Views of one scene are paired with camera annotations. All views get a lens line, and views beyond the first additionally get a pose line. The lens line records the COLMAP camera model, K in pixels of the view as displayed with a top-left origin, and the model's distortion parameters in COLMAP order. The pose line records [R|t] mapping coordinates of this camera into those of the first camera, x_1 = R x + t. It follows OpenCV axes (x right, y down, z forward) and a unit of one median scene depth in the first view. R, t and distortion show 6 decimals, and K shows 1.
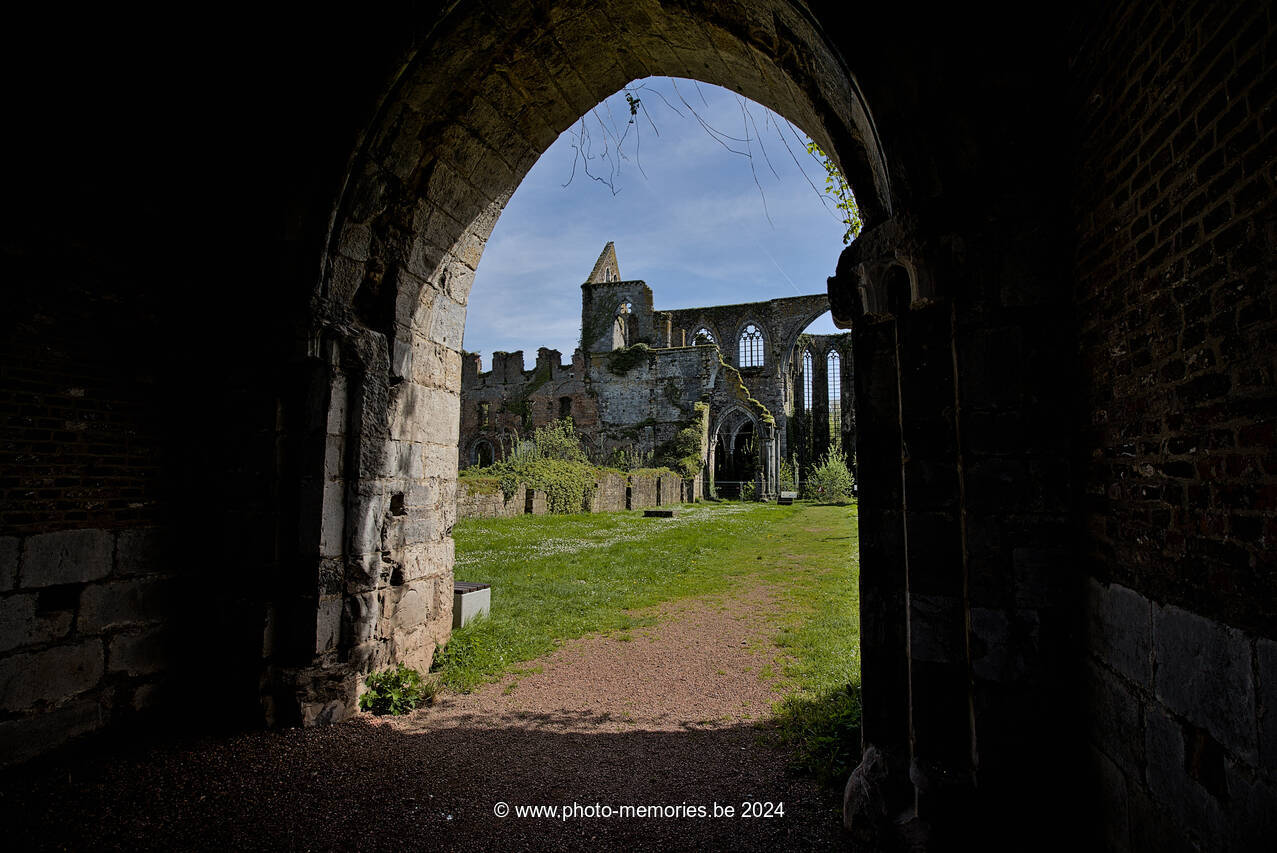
lens RADIAL K [[698.1, 0, 638.5], [0, 698.1, 426.5], [0, 0, 1]] dist [-0.000719, 0.000172]
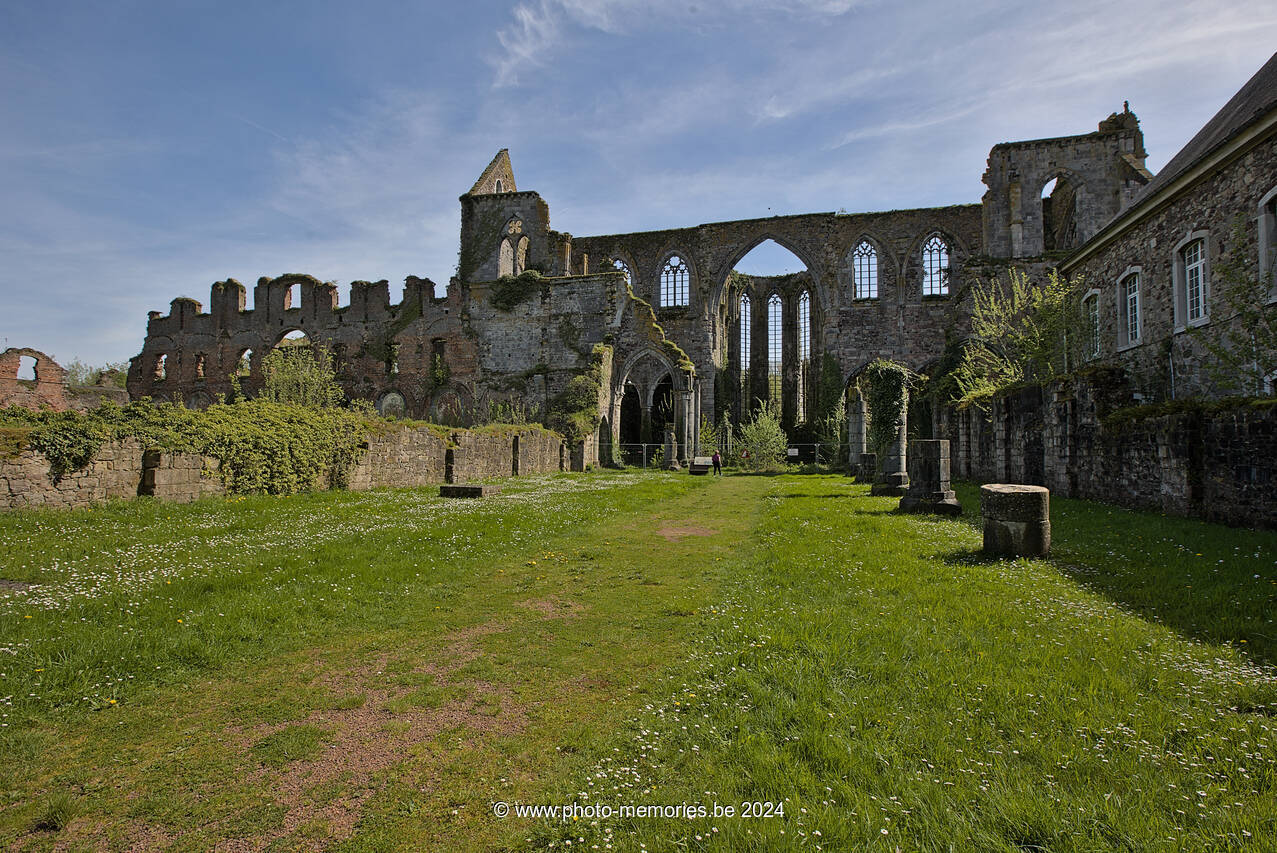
lens RADIAL K [[698.1, 0, 638.5], [0, 698.1, 426.5], [0, 0, 1]] dist [-0.000719, 0.000172]
pose [[0.997747, 0.005427, 0.066866, 0.071622], [-0.008723, 0.998756, 0.049104, 0.017903], [-0.066516, -0.049577, 0.996553, 0.189135]]
